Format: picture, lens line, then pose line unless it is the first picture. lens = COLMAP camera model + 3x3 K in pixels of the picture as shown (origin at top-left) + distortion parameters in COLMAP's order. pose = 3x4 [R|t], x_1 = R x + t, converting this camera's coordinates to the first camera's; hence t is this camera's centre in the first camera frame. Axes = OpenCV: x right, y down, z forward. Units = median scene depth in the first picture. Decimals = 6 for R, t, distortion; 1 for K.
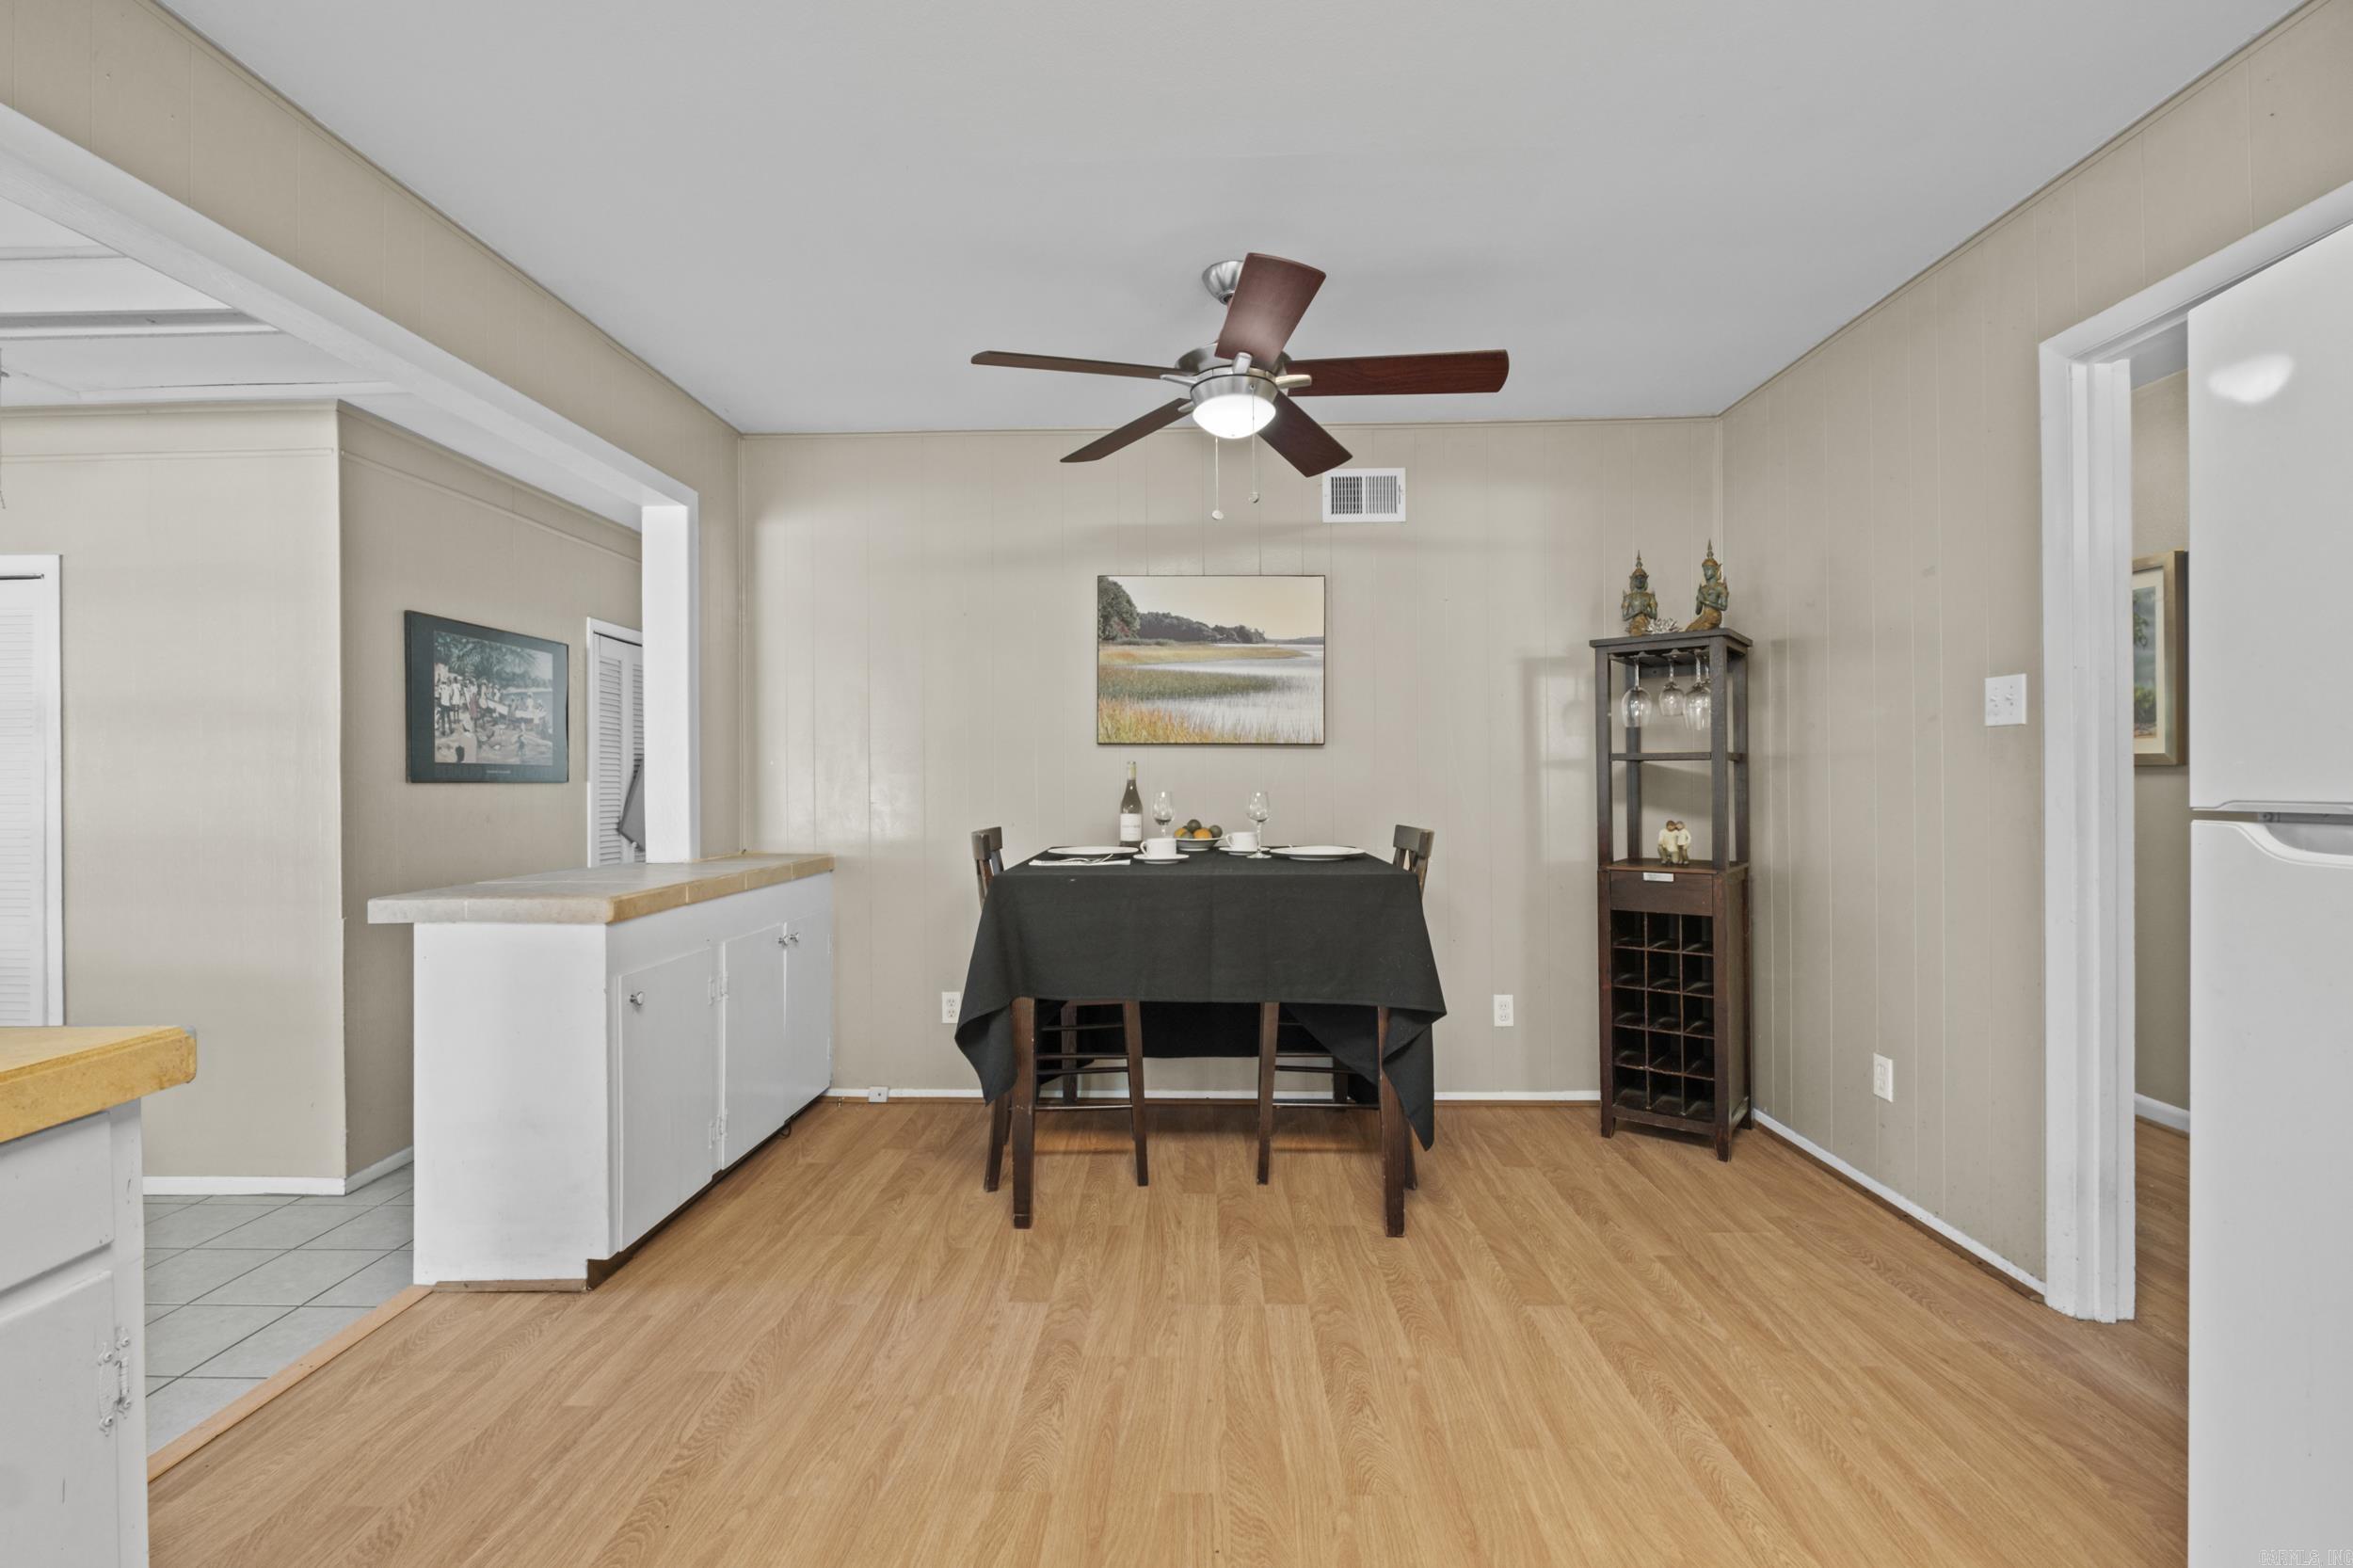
lens RADIAL K [[1032.4, 0, 1161.3], [0, 1032.4, 776.0], [0, 0, 1]] dist [-0.005163, 0.000159]
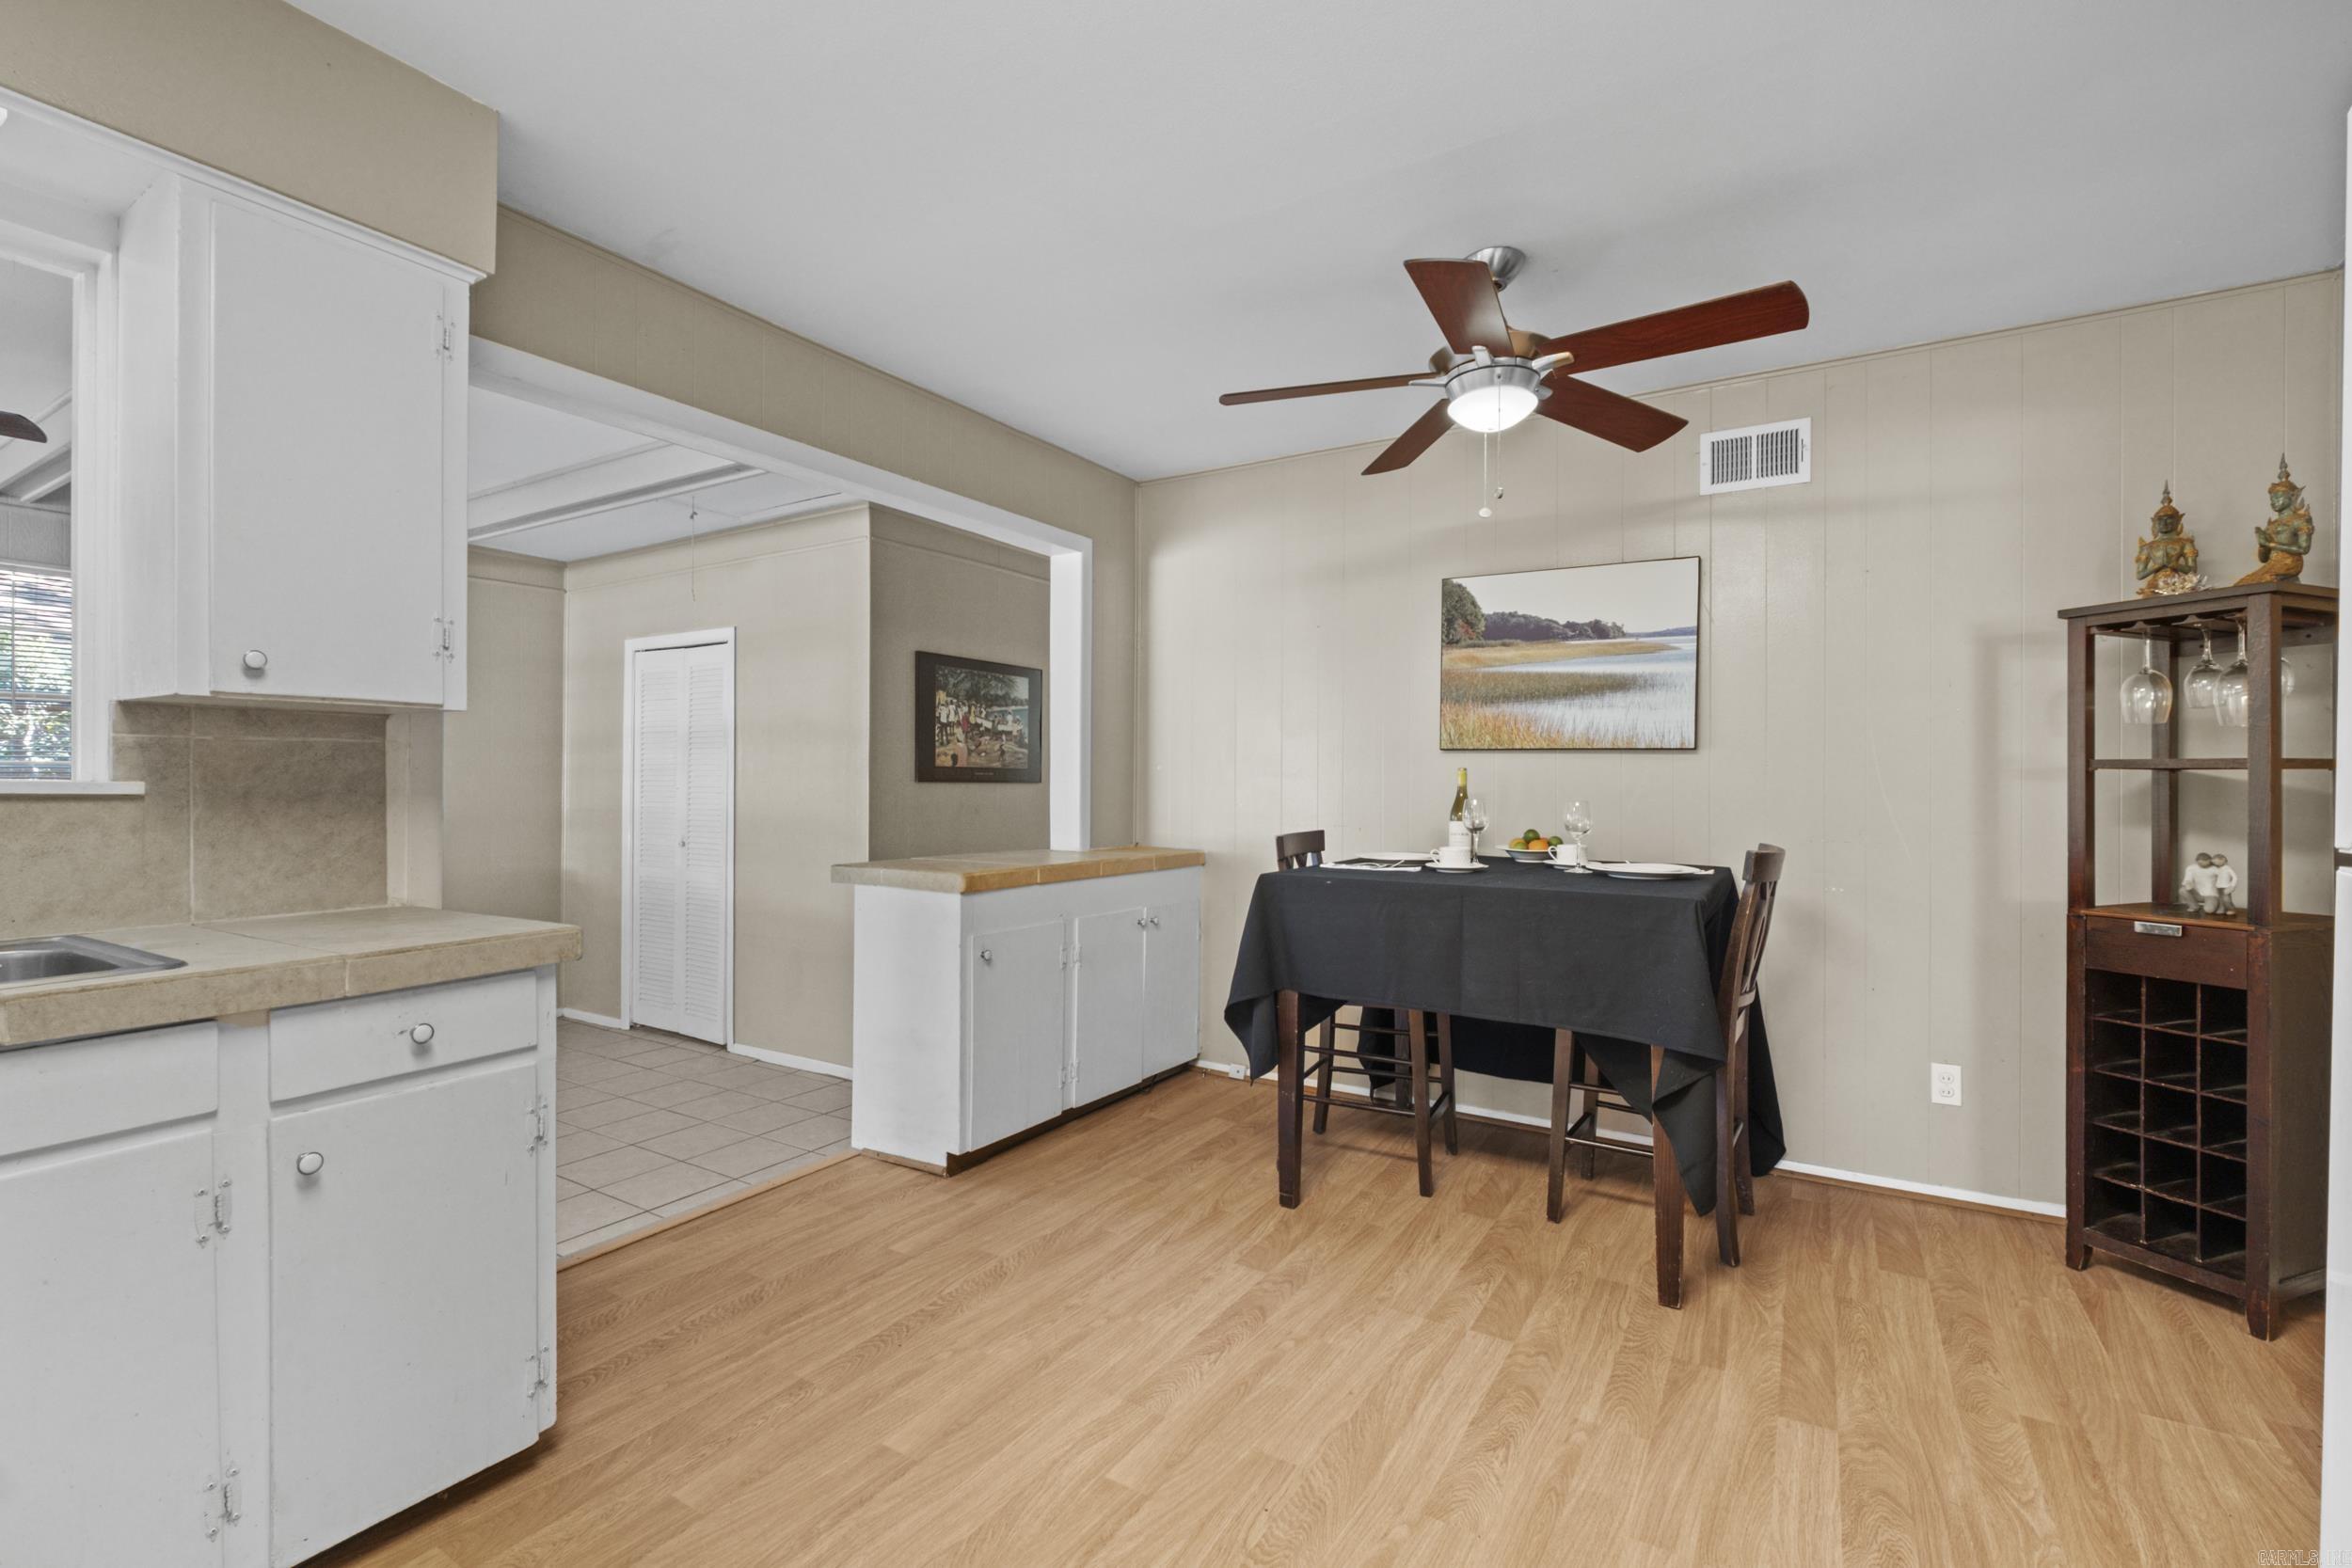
lens RADIAL K [[1031.9, 0, 1139.4], [0, 1031.9, 782.3], [0, 0, 1]] dist [-0.005163, 0.000159]
pose [[0.861344, 0.011033, -0.507902, 0.226446], [-0.009734, 0.999939, 0.005212, -0.002700], [0.507929, 0.000454, 0.861399, 0.006415]]
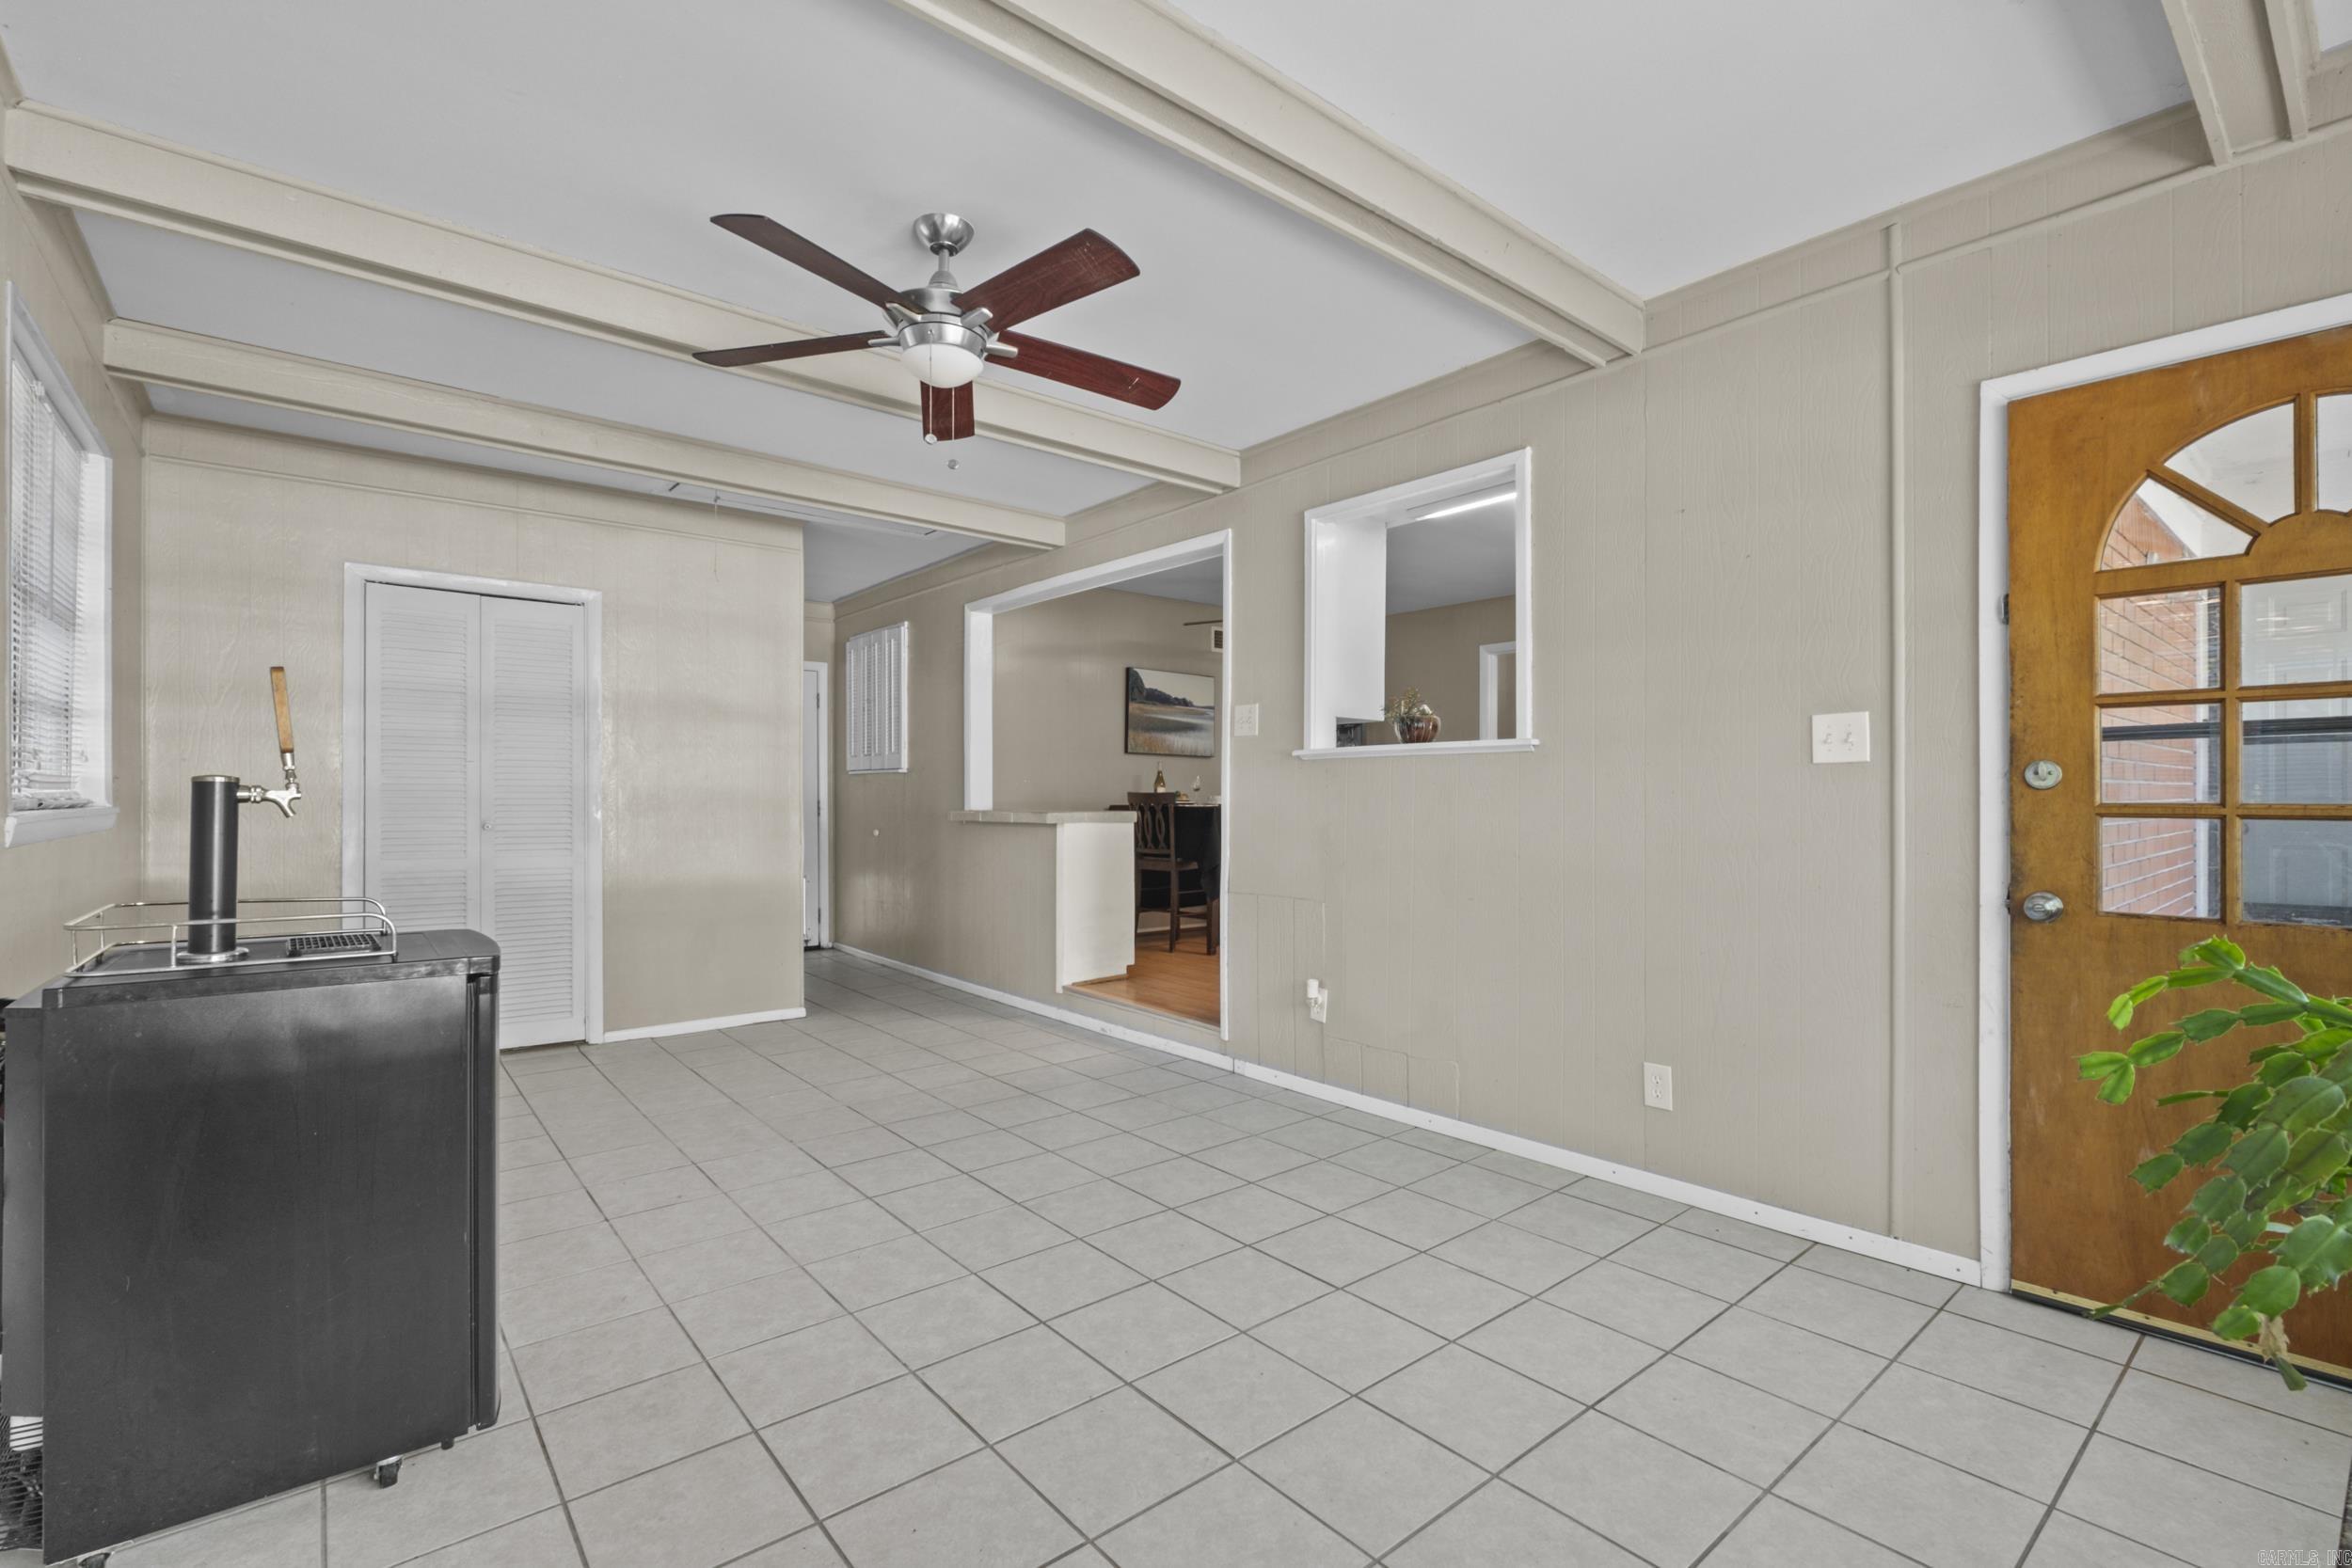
lens RADIAL K [[1031.9, 0, 1169.5], [0, 1031.9, 795.1], [0, 0, 1]] dist [-0.005163, 0.000159]
pose [[0.748204, 0.009494, 0.663401, -1.537568], [-0.010367, 0.999943, -0.002618, 0.064296], [-0.663388, -0.004919, 0.748259, -0.621075]]
